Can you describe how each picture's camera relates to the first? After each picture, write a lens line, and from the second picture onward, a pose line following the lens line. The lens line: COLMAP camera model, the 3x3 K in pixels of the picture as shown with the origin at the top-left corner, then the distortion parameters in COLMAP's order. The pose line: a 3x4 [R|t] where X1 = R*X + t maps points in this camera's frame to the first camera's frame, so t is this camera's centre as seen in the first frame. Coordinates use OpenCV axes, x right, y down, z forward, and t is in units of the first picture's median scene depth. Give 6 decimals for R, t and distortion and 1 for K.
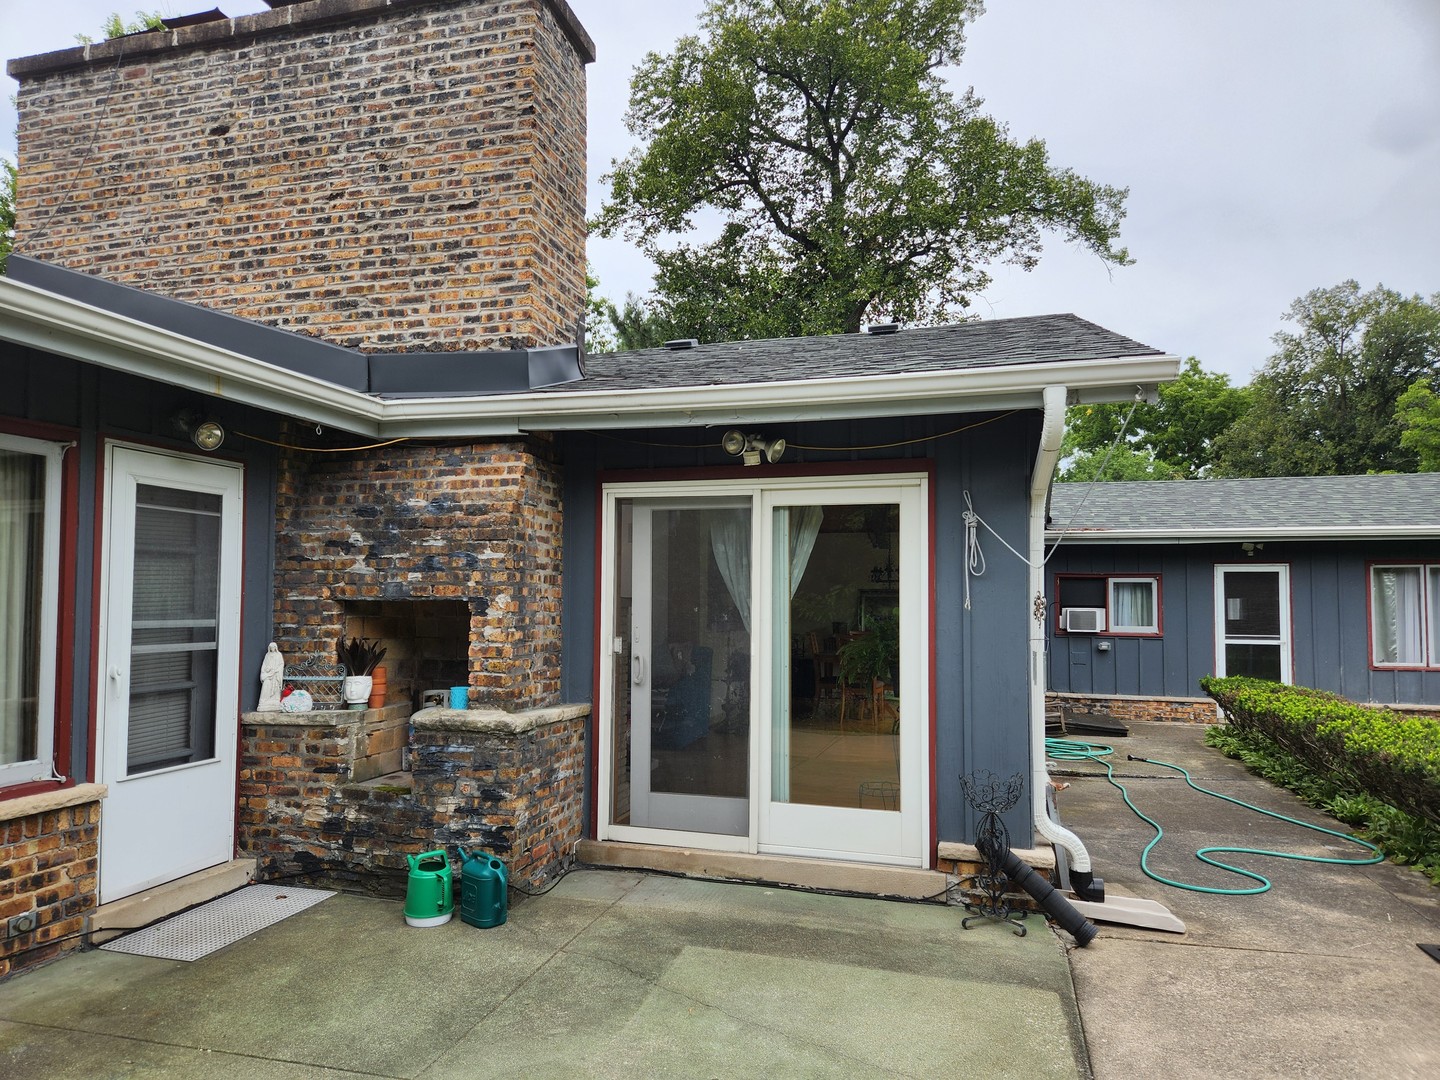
lens RADIAL K [[961.5, 0, 707.0], [0, 961.5, 567.1], [0, 0, 1]] dist [0.074642, -0.062489]
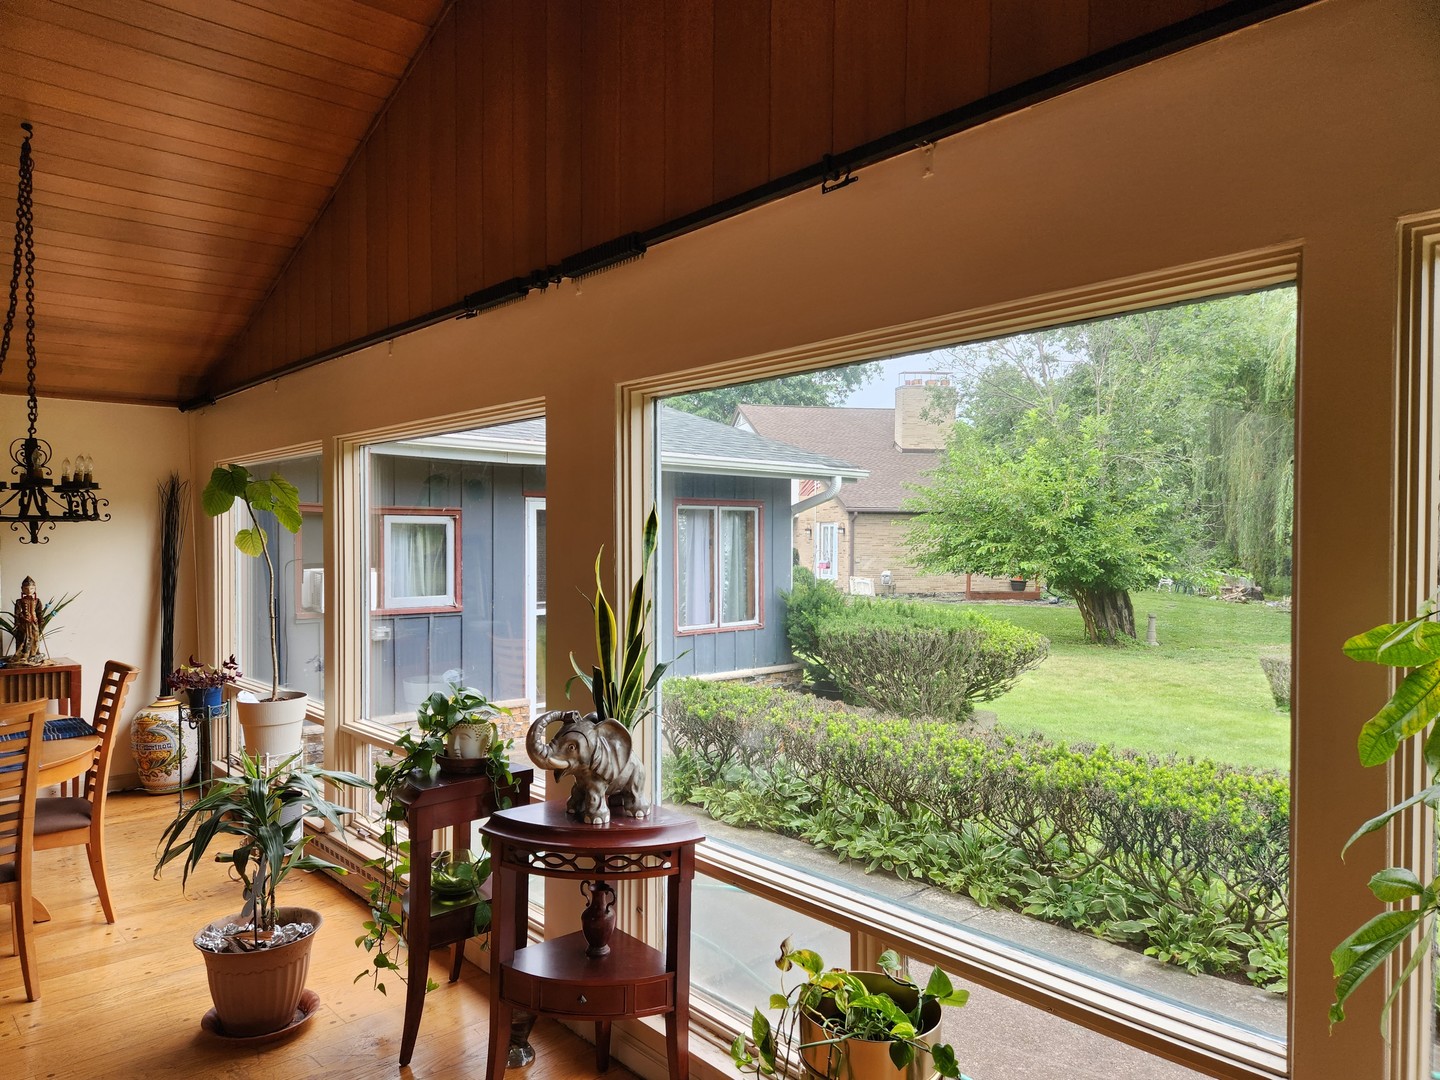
lens RADIAL K [[961.5, 0, 714.4], [0, 961.5, 548.5], [0, 0, 1]] dist [0.074642, -0.062489]
pose [[0.527218, -0.012818, 0.849633, 0.024888], [-0.031814, 0.998887, 0.034811, 0.004168], [-0.849134, -0.045383, 0.526224, 0.455240]]
